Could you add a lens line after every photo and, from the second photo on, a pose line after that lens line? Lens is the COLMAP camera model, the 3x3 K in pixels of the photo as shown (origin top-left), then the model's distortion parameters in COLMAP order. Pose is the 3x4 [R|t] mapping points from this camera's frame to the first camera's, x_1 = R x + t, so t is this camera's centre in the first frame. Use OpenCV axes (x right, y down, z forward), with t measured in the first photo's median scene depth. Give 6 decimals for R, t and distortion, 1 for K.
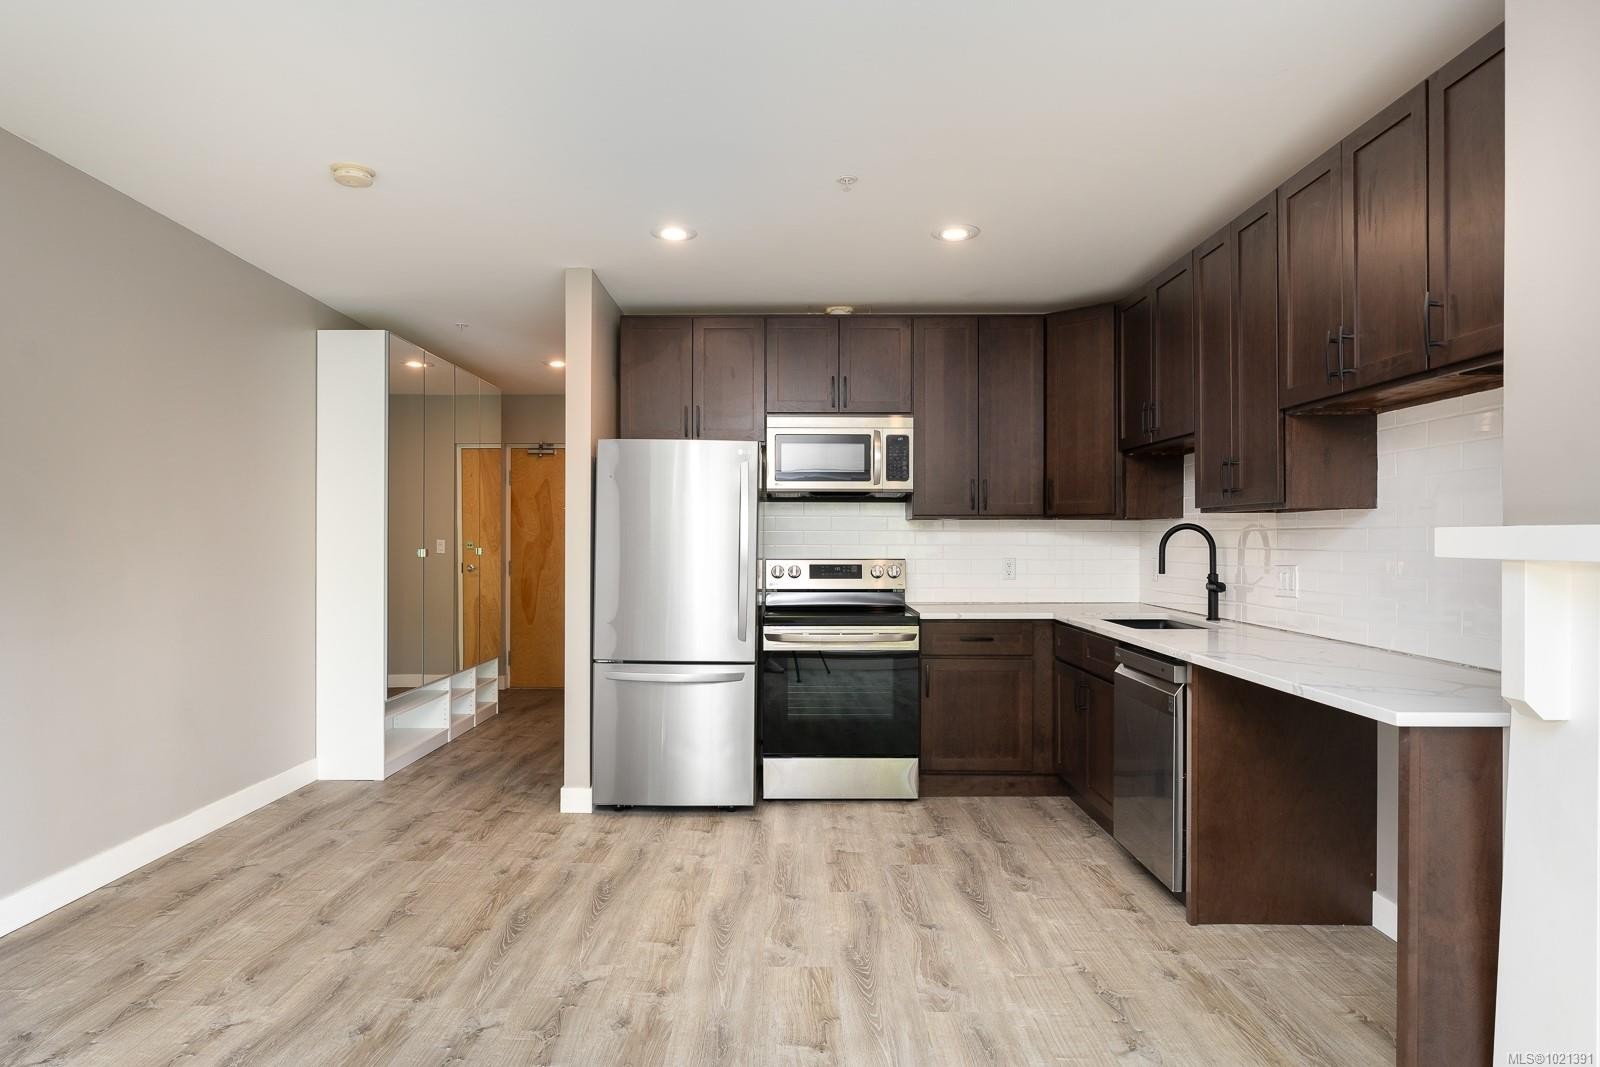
lens RADIAL K [[1010.2, 0, 761.0], [0, 1010.2, 536.1], [0, 0, 1]] dist [-0.000421, 0.004099]
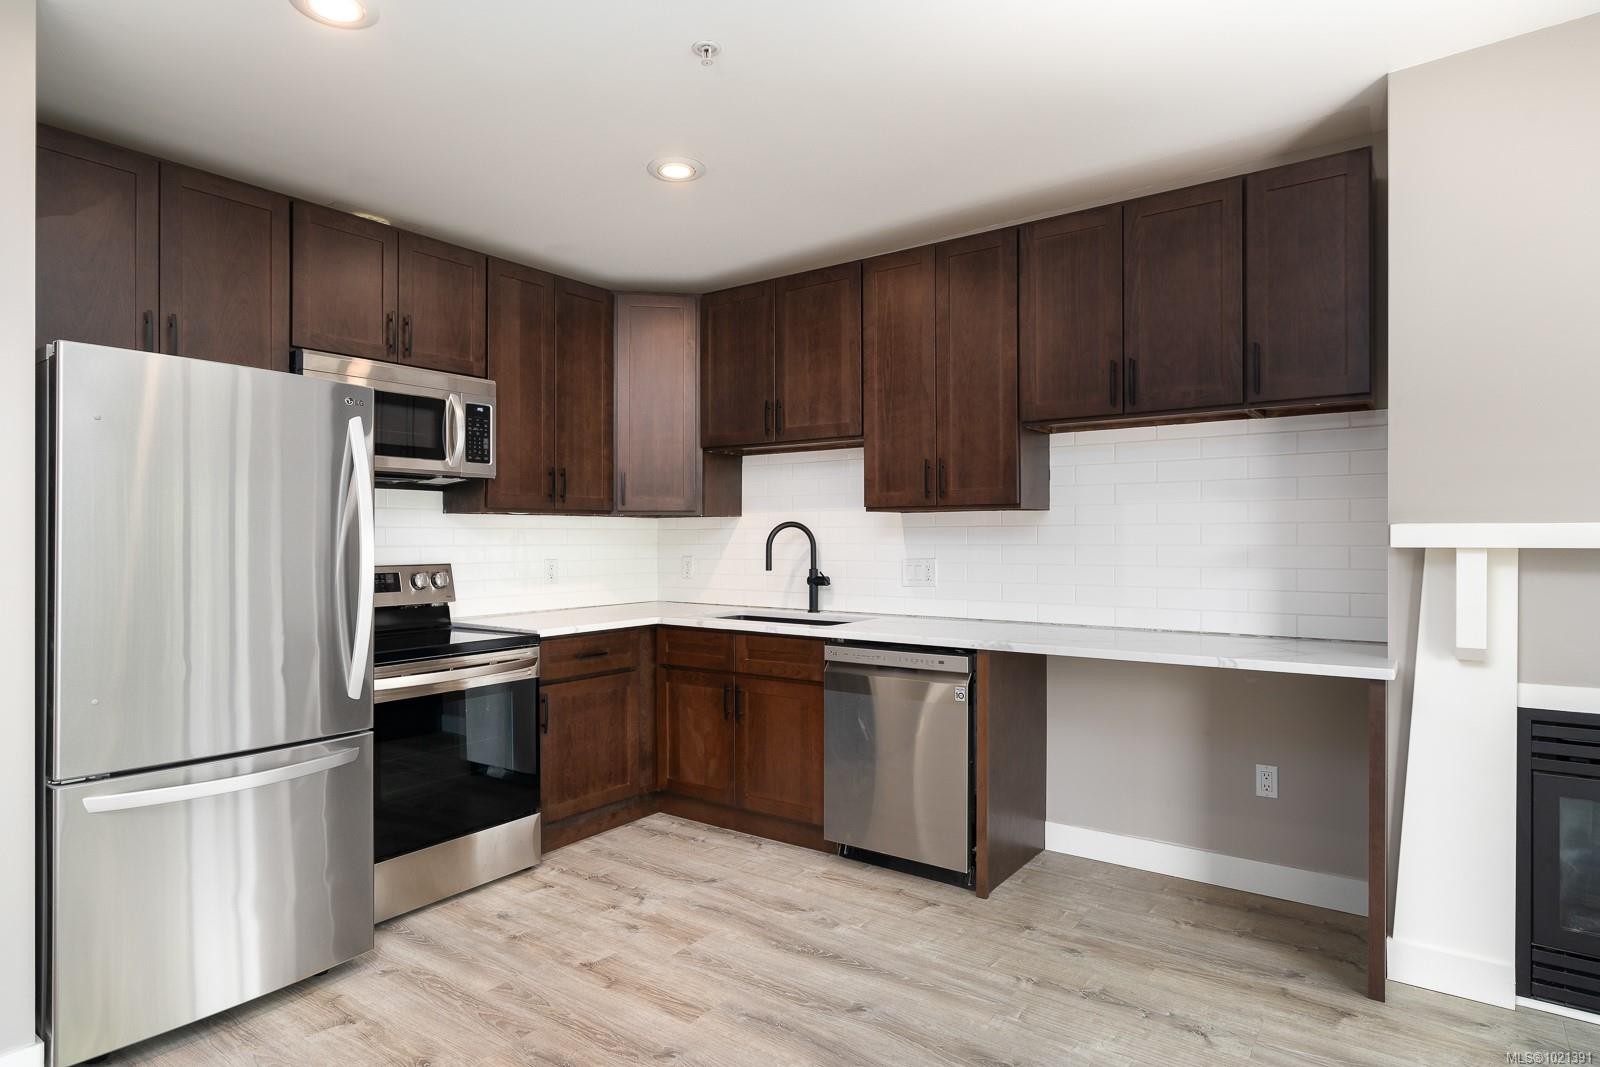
lens RADIAL K [[897.4, 0, 783.4], [0, 897.4, 547.1], [0, 0, 1]] dist [-0.004612, 0.001077]
pose [[0.560298, -0.011513, 0.828211, -0.320508], [0.002275, 0.999921, 0.012360, 0.002133], [-0.828288, -0.005041, 0.560280, 0.443605]]
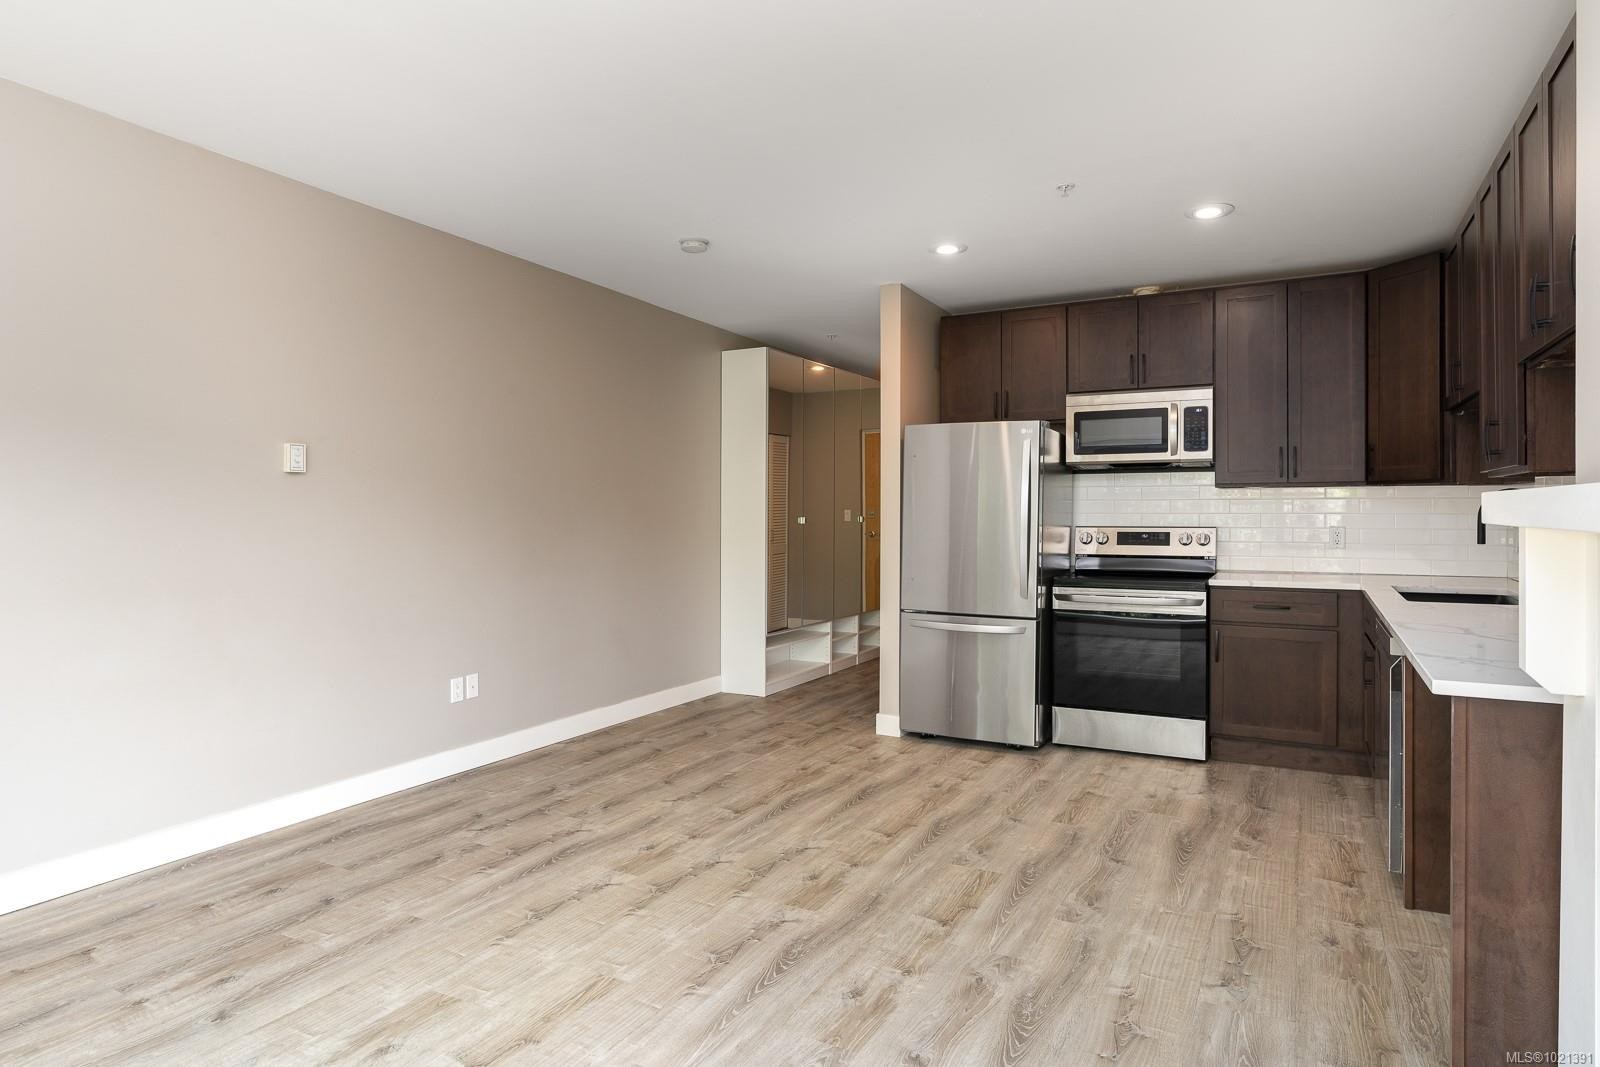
lens RADIAL K [[939.4, 0, 755.4], [0, 939.4, 503.2], [0, 0, 1]] dist [-0.000386, 0.002641]
pose [[0.873030, -0.006691, -0.487621, 0.221811], [0.004888, 0.999976, -0.004970, 0.001112], [0.487643, 0.001956, 0.873041, -0.056394]]
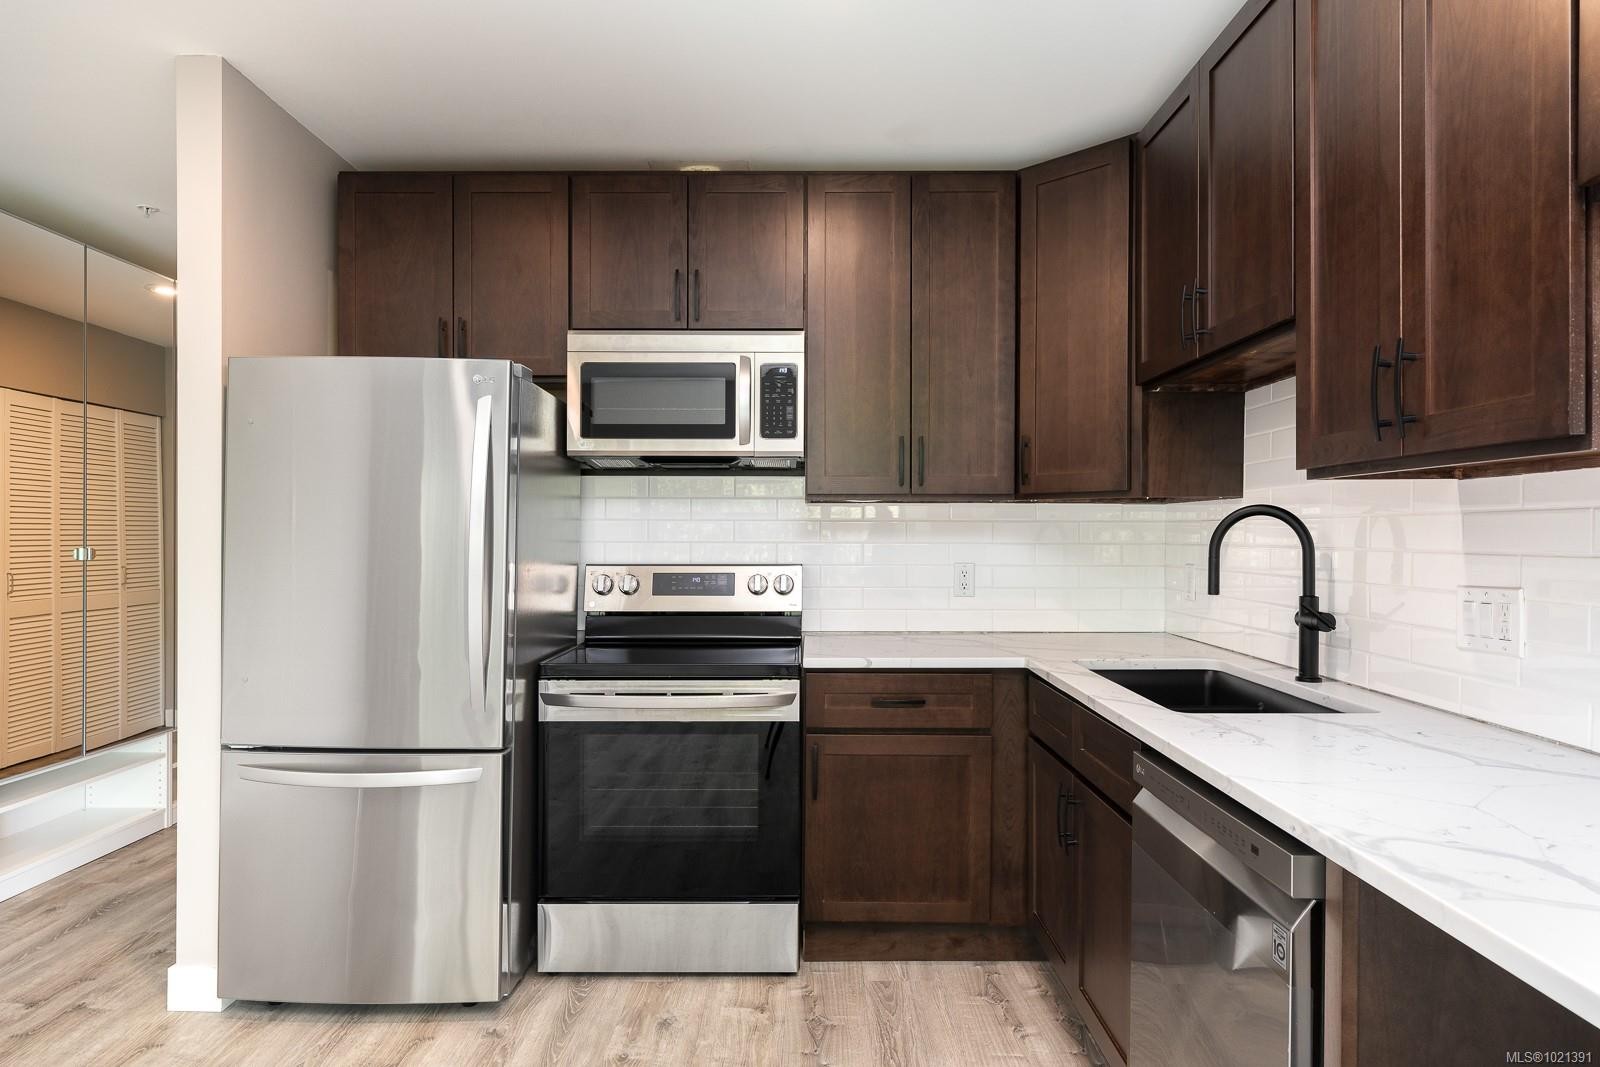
lens RADIAL K [[957.0, 0, 811.9], [0, 957.0, 540.7], [0, 0, 1]] dist [-0.003650, -0.000149]
pose [[0.999666, -0.000241, 0.025847, 0.148625], [-0.000013, 0.999951, 0.009854, 0.001953], [-0.025848, -0.009851, 0.999617, 0.441076]]
